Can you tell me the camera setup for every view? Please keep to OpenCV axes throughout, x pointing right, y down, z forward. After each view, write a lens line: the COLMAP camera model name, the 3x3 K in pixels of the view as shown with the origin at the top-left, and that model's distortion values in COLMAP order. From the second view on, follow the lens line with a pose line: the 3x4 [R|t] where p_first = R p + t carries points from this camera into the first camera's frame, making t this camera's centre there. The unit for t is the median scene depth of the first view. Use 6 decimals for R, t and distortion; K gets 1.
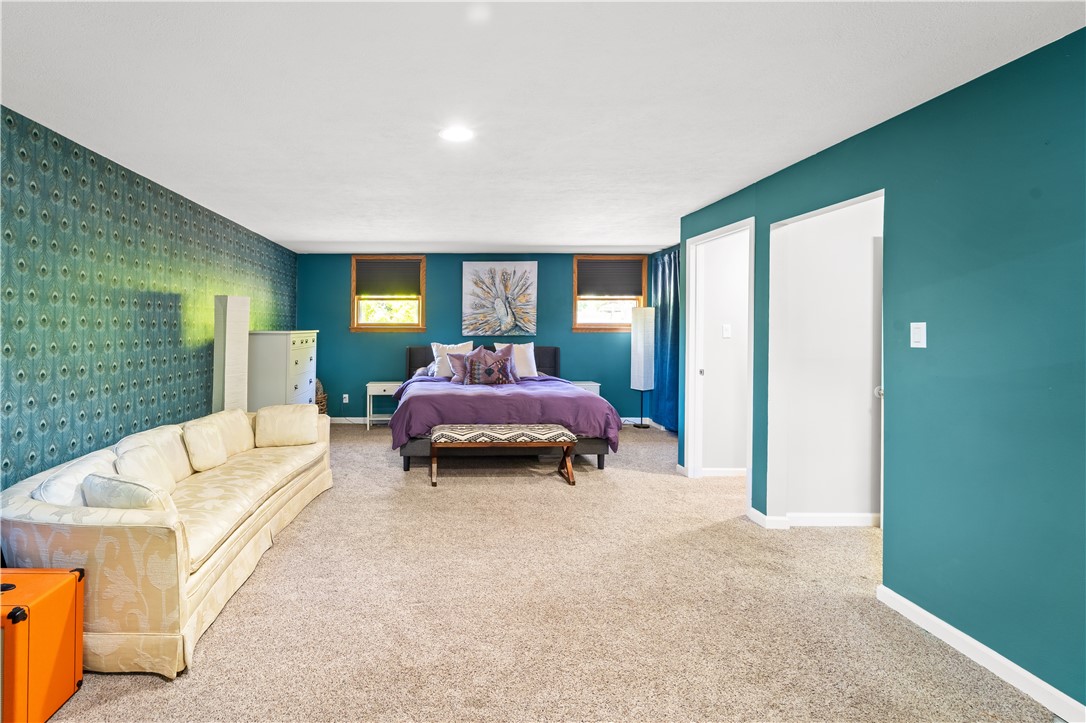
lens RADIAL K [[449.4, 0, 486.9], [0, 449.4, 331.1], [0, 0, 1]] dist [0.001663, -0.000543]
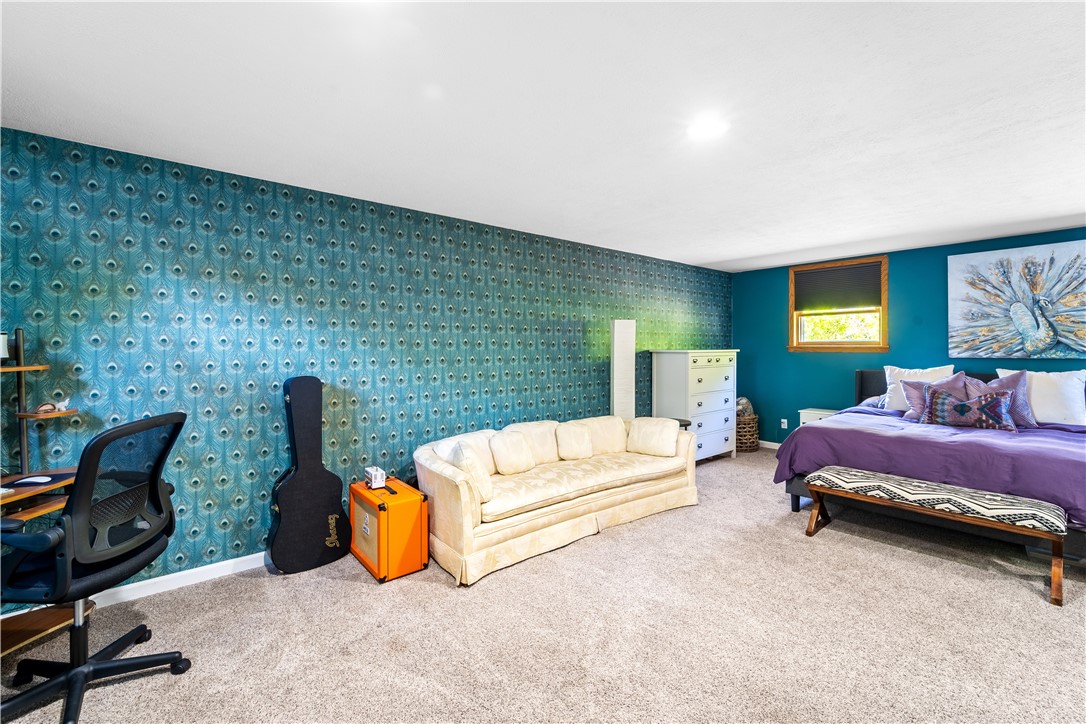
lens RADIAL K [[449.4, 0, 544.0], [0, 449.4, 351.9], [0, 0, 1]] dist [0.001663, -0.000543]
pose [[0.661797, 0.006593, -0.749654, 0.154347], [-0.004232, 0.999978, 0.005059, 0.000408], [0.749672, -0.000175, 0.661810, 0.063921]]
